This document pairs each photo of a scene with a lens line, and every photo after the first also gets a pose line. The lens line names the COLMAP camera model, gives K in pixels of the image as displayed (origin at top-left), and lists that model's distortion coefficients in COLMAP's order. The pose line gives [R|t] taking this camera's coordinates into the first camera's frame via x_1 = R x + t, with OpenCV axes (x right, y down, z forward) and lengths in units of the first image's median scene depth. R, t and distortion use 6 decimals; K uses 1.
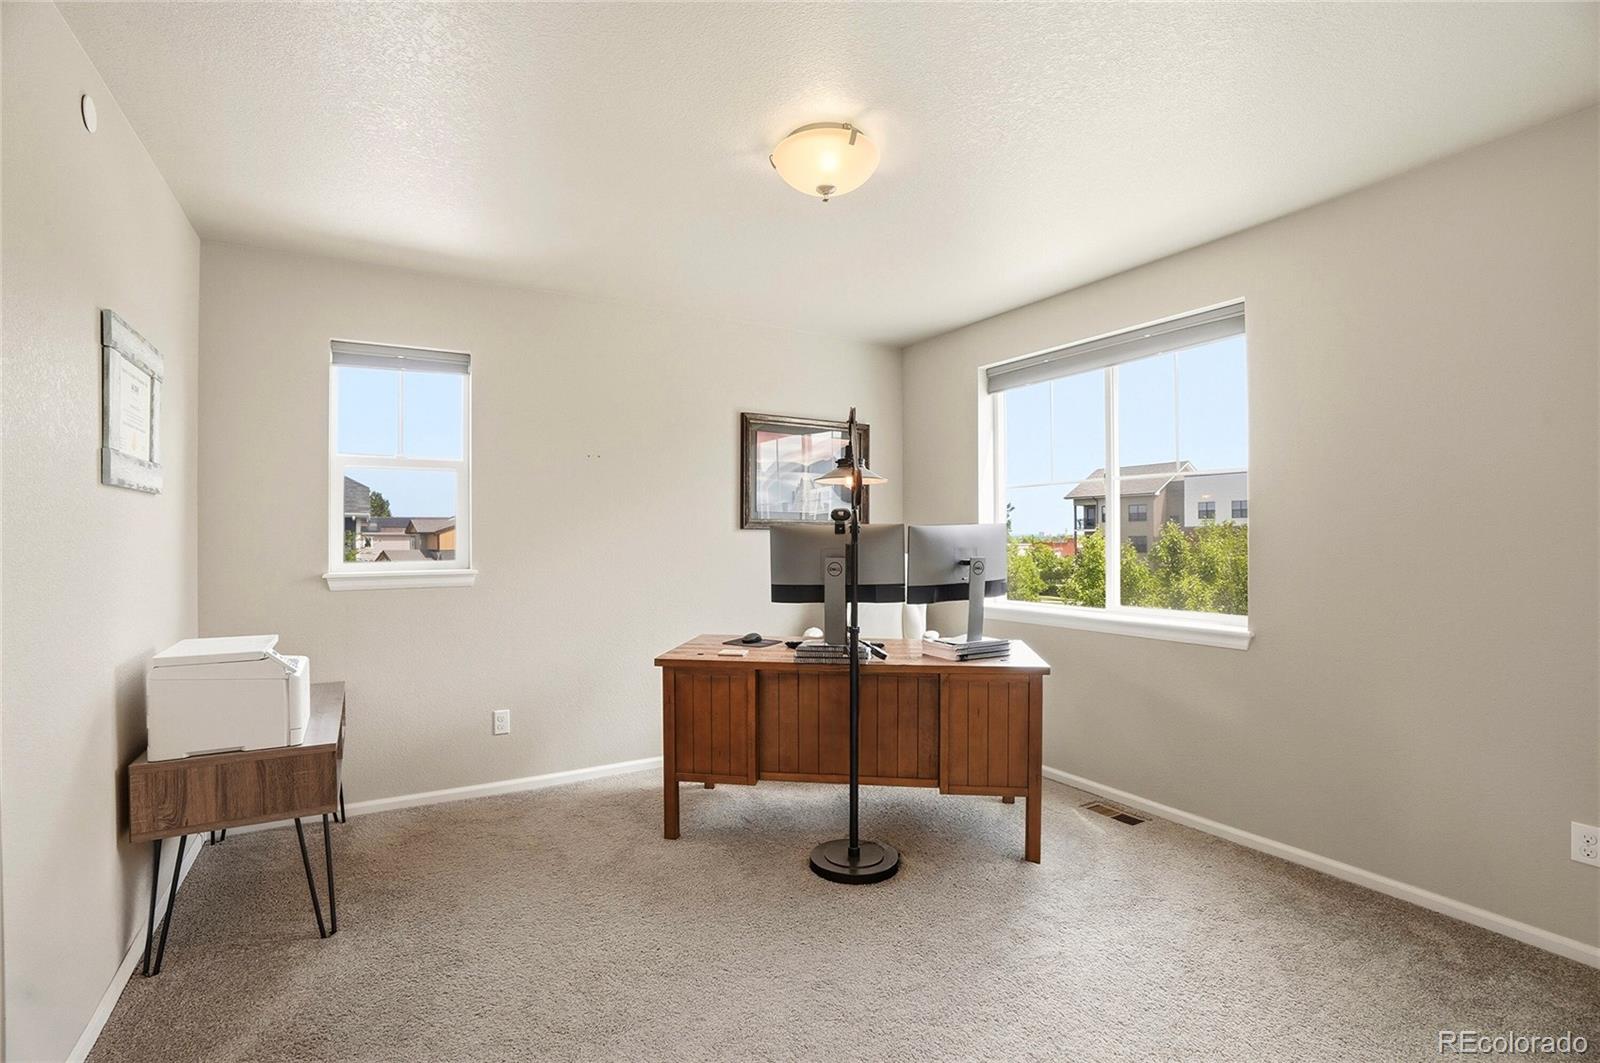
lens RADIAL K [[778.8, 0, 805.7], [0, 778.8, 538.3], [0, 0, 1]] dist [-0.030204, 0.006058]
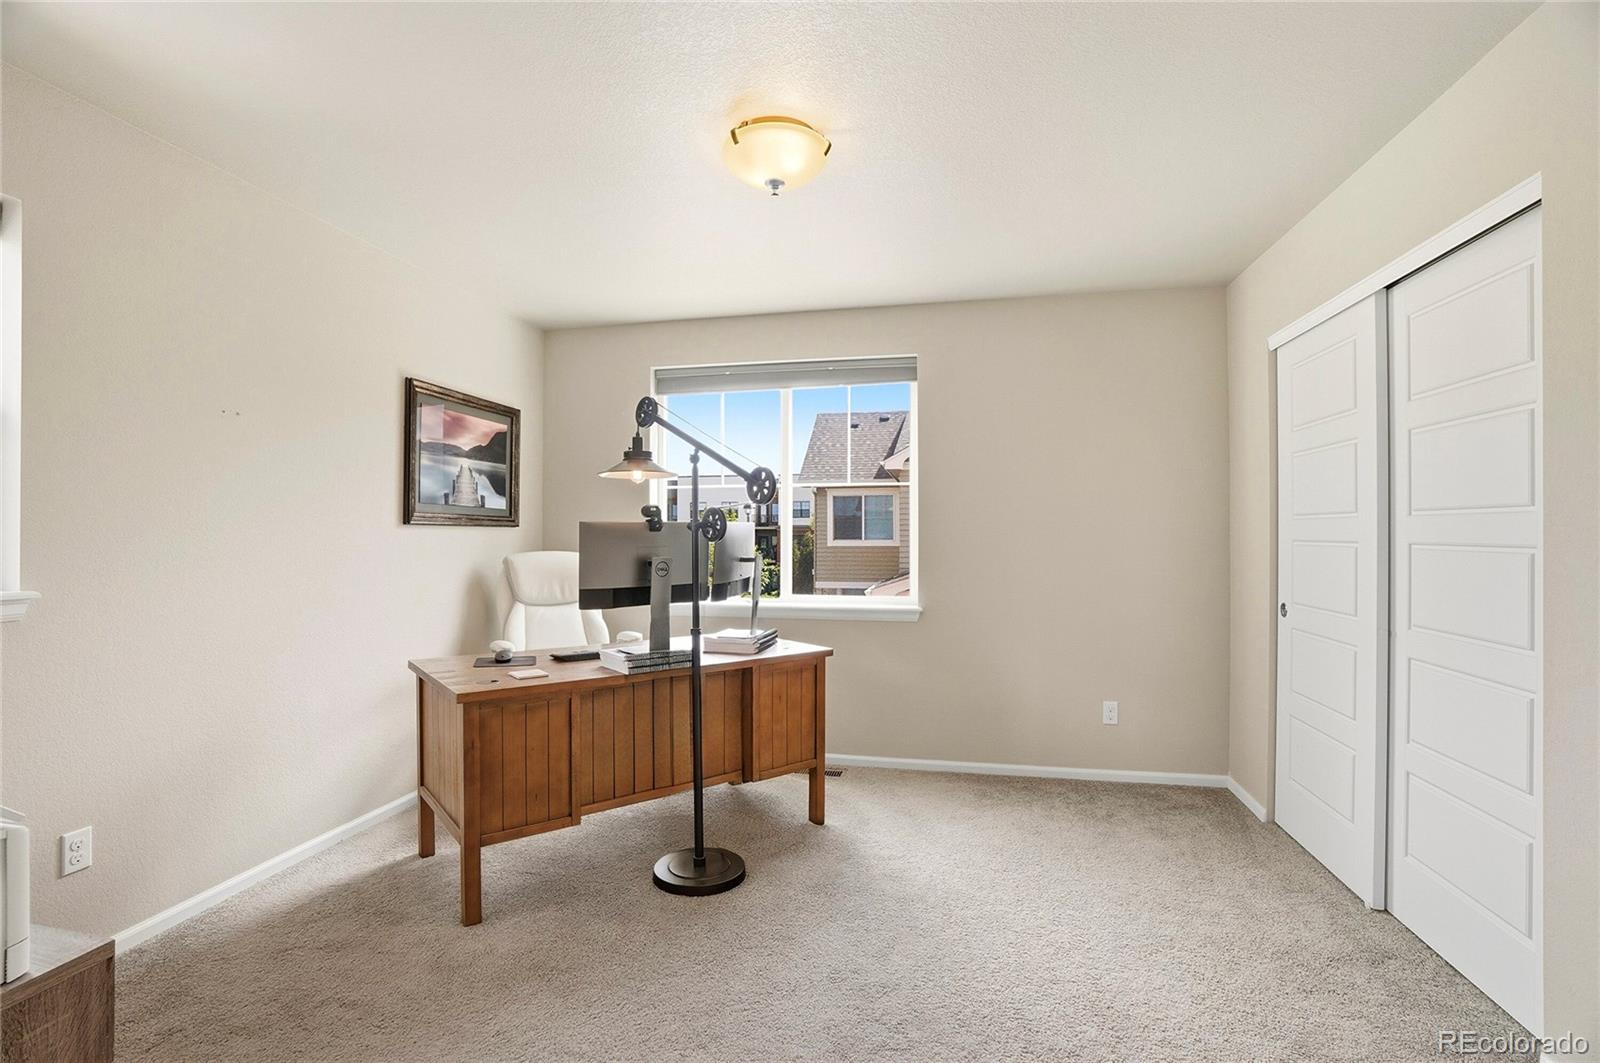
lens RADIAL K [[778.8, 0, 803.0], [0, 778.8, 528.5], [0, 0, 1]] dist [-0.030204, 0.006058]
pose [[0.668840, 0.008998, 0.743352, -0.526804], [0.000252, 0.999924, -0.012330, 0.001981], [-0.743406, 0.008434, 0.668787, 0.238914]]
